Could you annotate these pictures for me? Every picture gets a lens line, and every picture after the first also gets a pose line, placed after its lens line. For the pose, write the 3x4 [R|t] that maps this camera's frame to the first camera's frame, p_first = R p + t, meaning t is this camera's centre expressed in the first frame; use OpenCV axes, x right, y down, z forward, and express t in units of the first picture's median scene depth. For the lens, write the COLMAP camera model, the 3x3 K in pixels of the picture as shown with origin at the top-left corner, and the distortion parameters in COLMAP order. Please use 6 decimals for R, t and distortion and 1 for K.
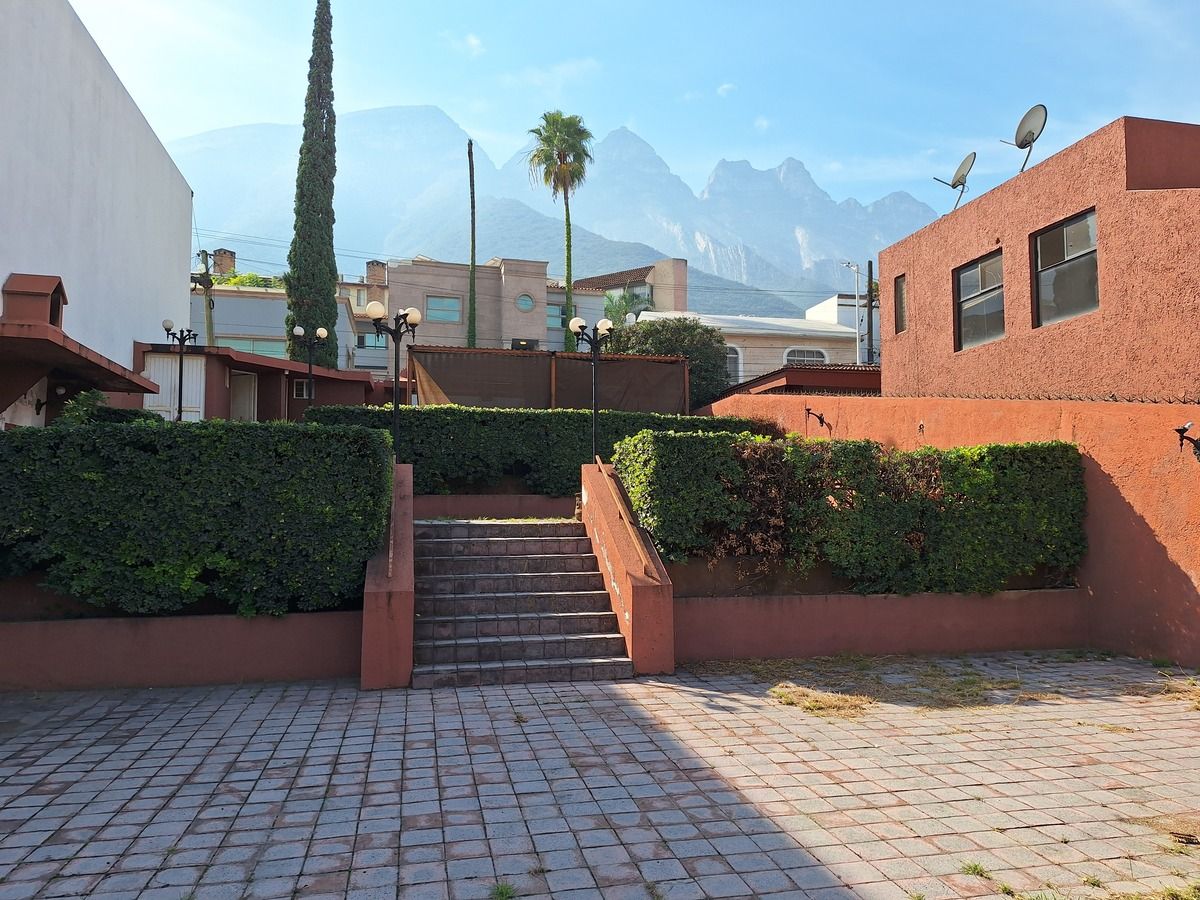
lens RADIAL K [[829.6, 0, 600.0], [0, 829.6, 450.0], [0, 0, 1]] dist [0.077841, -0.075246]
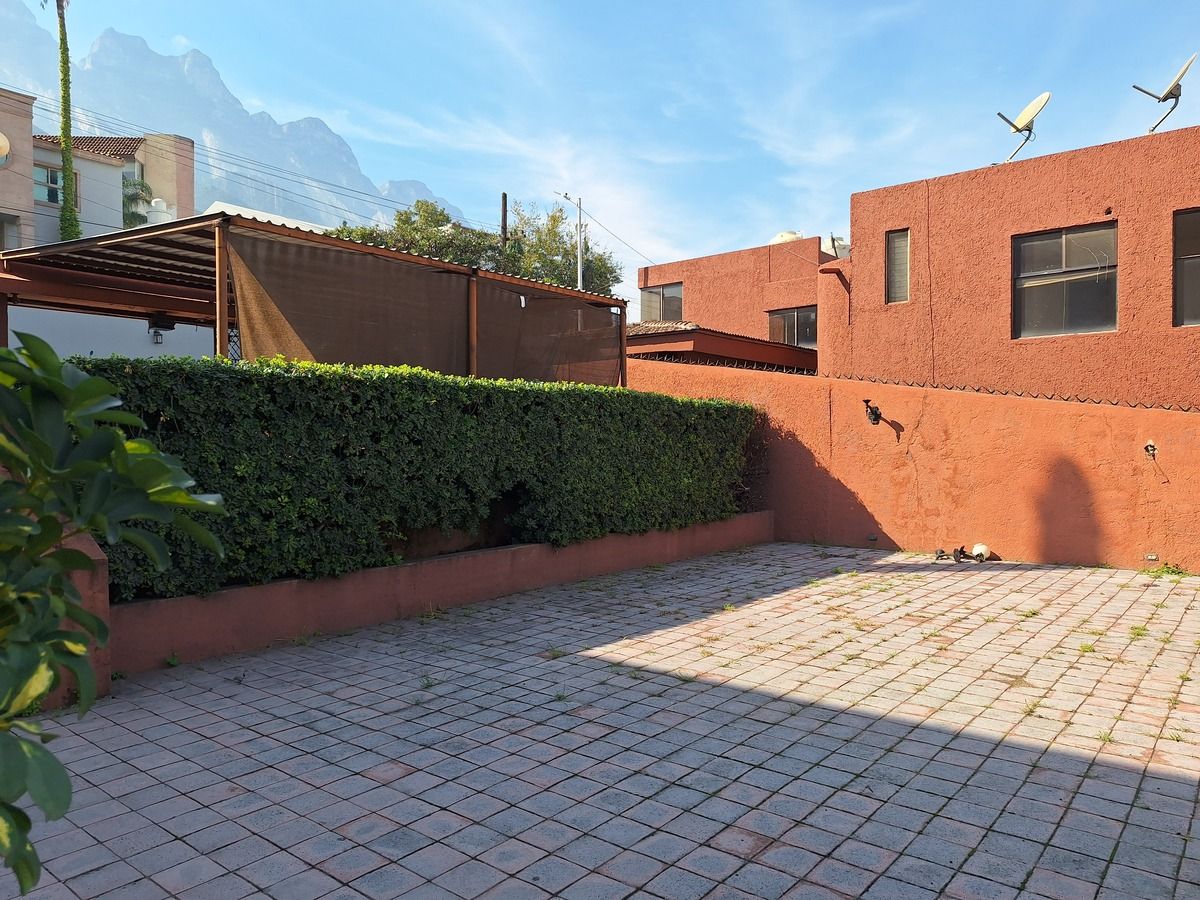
lens RADIAL K [[829.6, 0, 600.0], [0, 829.6, 450.0], [0, 0, 1]] dist [0.077841, -0.075246]
pose [[0.786305, -0.006616, 0.617803, -0.347359], [-0.043448, 0.996875, 0.065973, -0.040330], [-0.616309, -0.078717, 0.783561, 0.526055]]
